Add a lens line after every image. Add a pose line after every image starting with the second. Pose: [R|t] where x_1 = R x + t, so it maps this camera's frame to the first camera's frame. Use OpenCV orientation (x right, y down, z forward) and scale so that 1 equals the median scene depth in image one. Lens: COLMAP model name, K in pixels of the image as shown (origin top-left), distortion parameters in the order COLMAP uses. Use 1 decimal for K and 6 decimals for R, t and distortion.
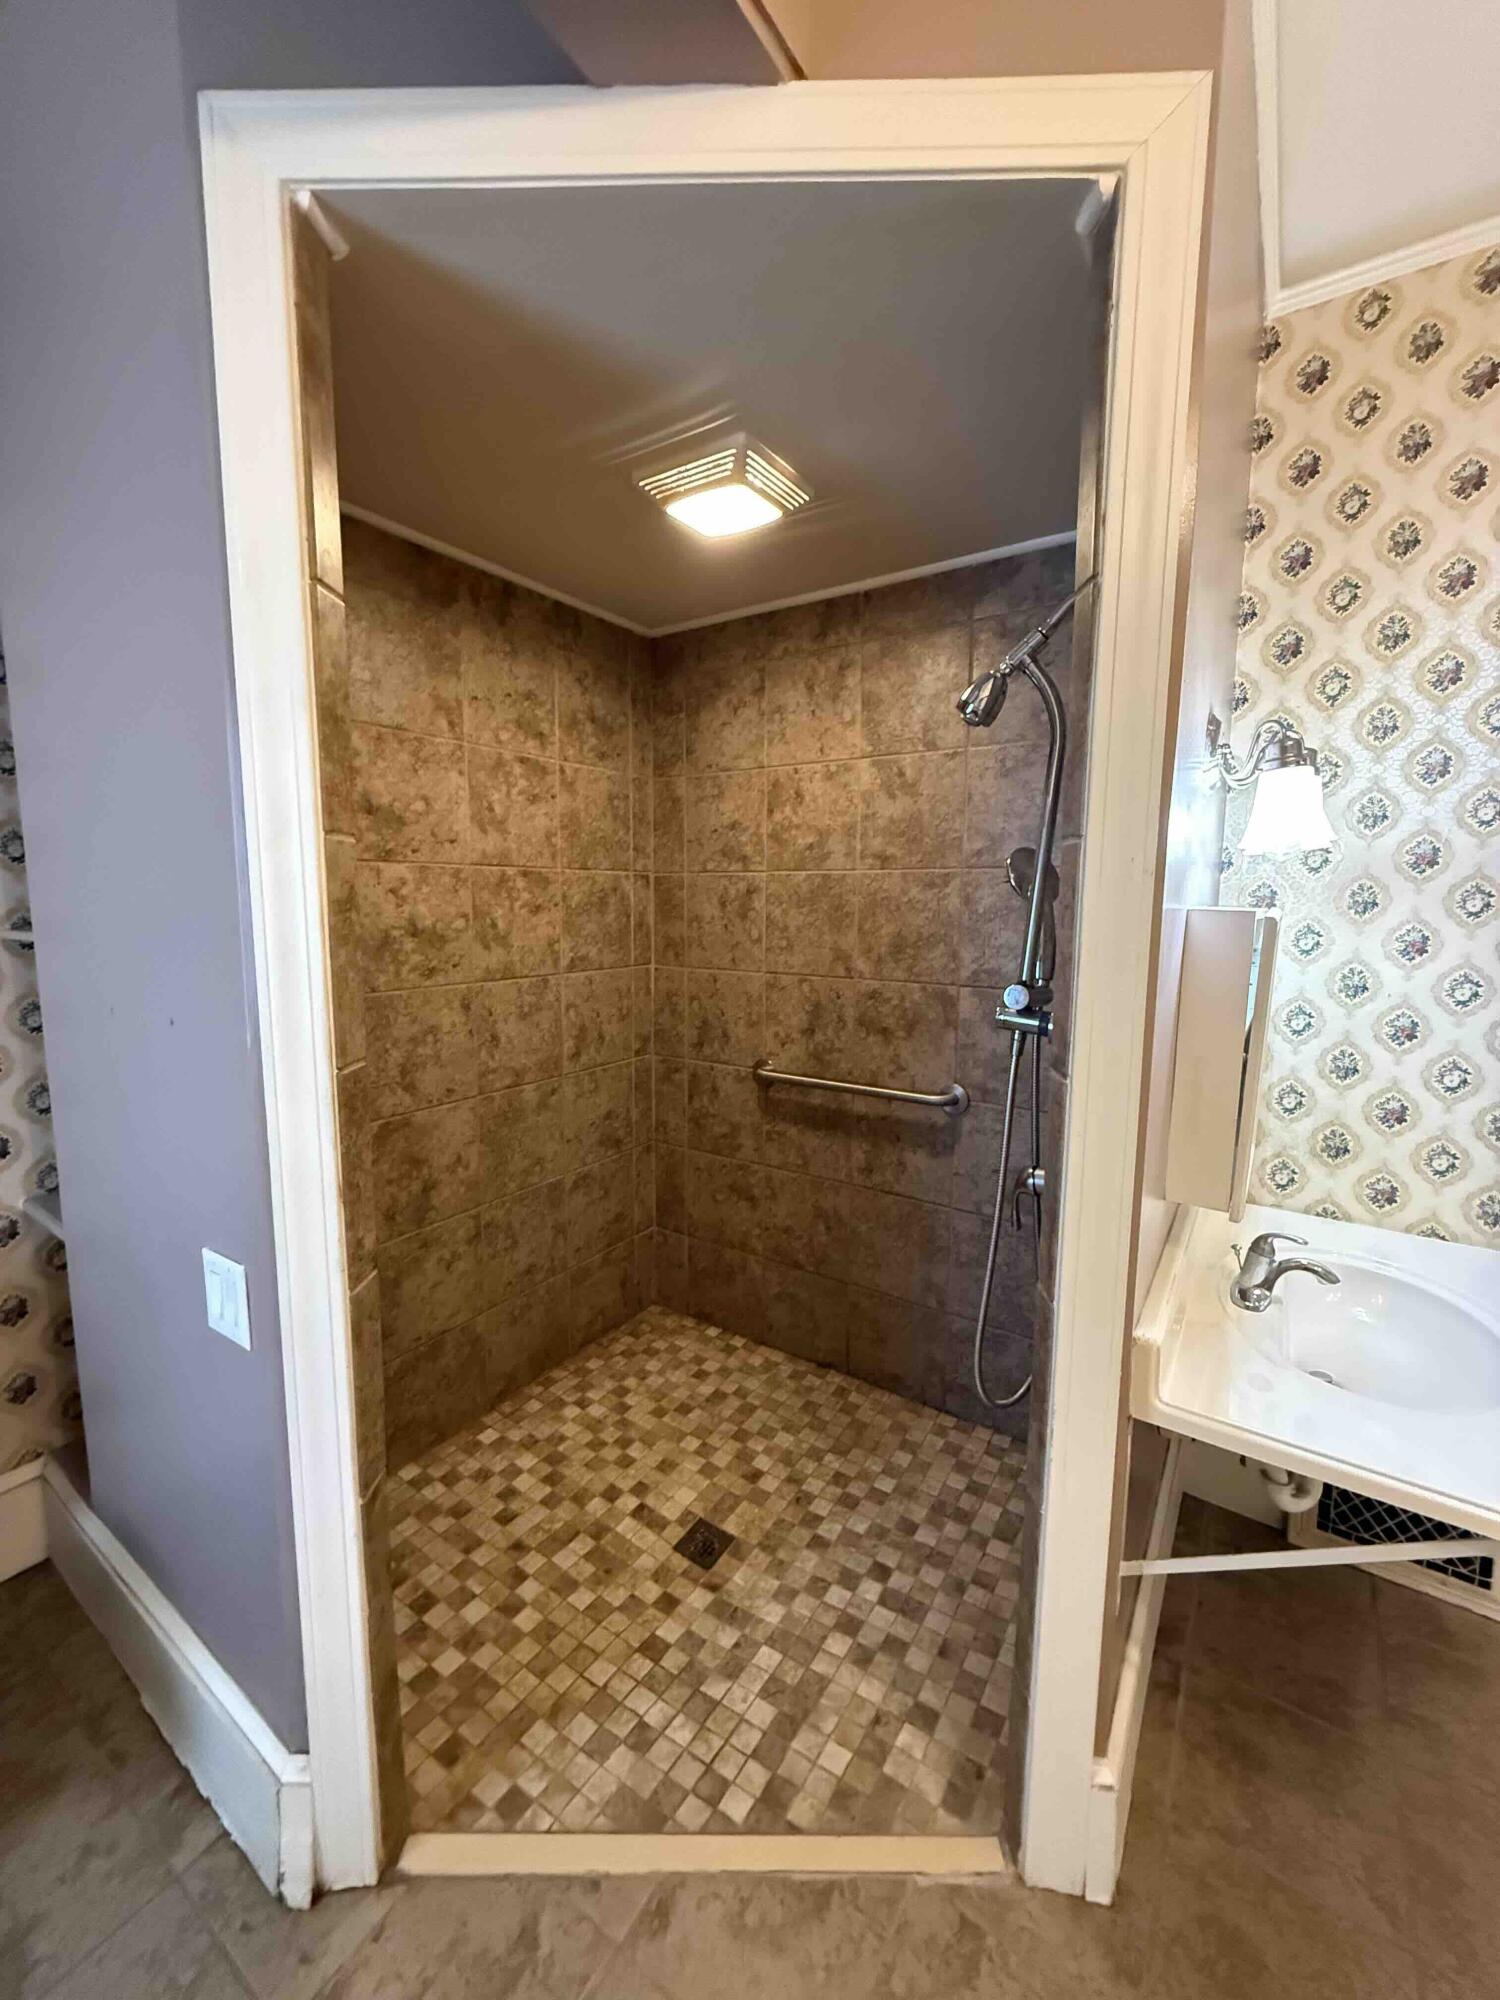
lens RADIAL K [[804.9, 0, 756.5], [0, 804.9, 995.4], [0, 0, 1]] dist [-0.003243, 0.001161]
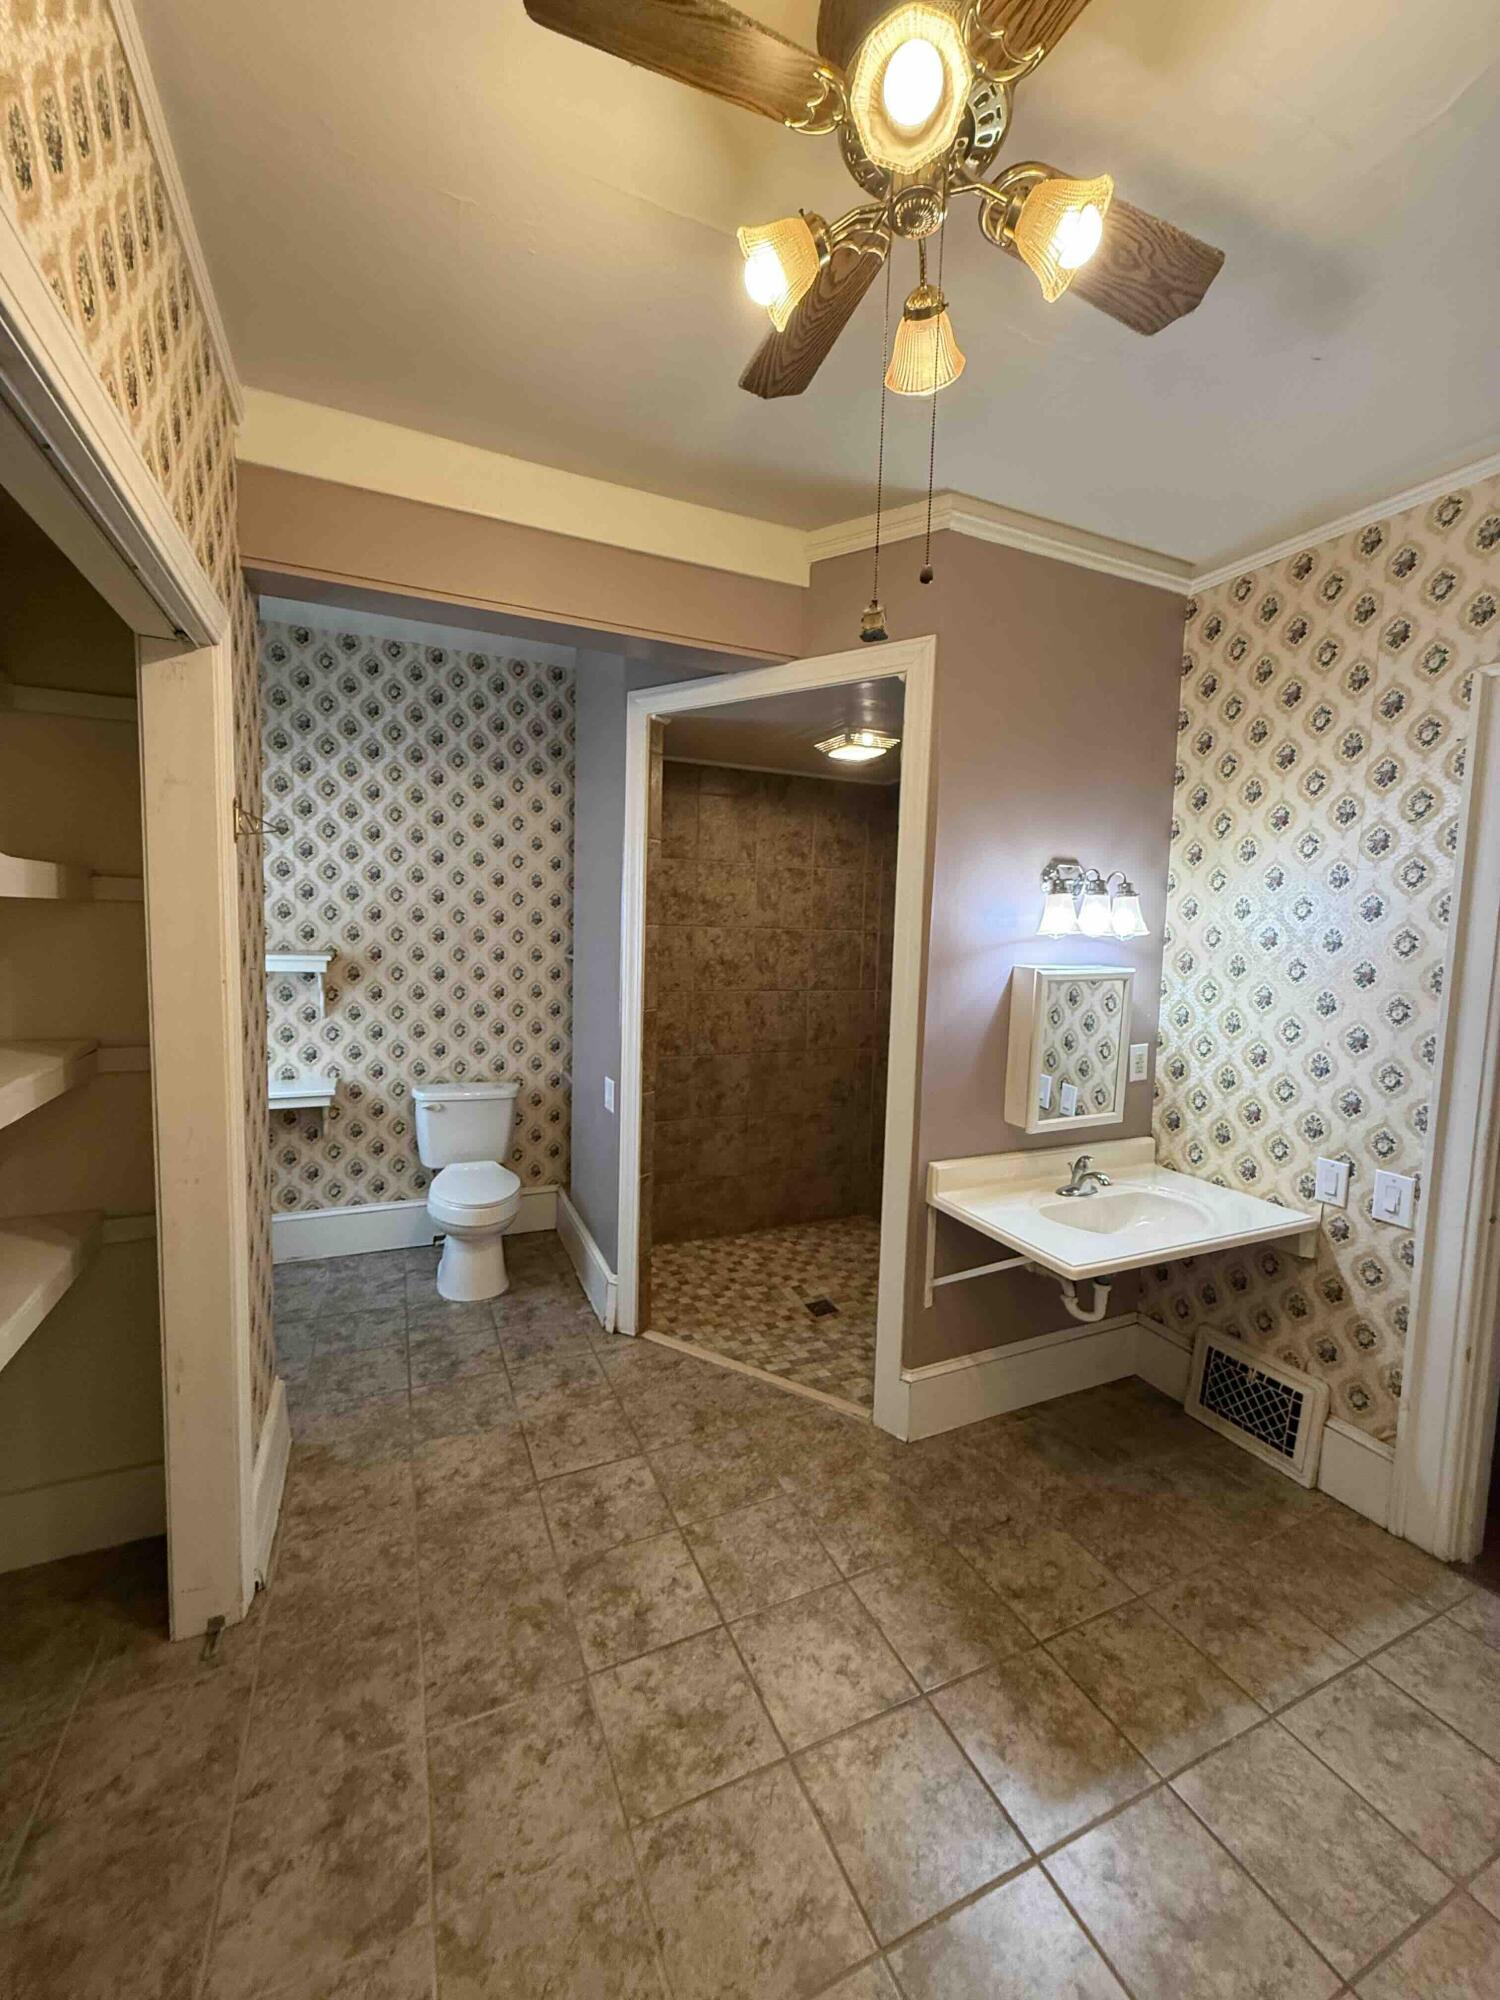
lens RADIAL K [[804.9, 0, 746.9], [0, 804.9, 998.7], [0, 0, 1]] dist [-0.003243, 0.001161]
pose [[0.846913, 0.065133, -0.527727, 0.660088], [-0.088333, 0.995913, -0.018843, 0.041012], [0.524343, 0.062574, 0.849205, -0.620883]]
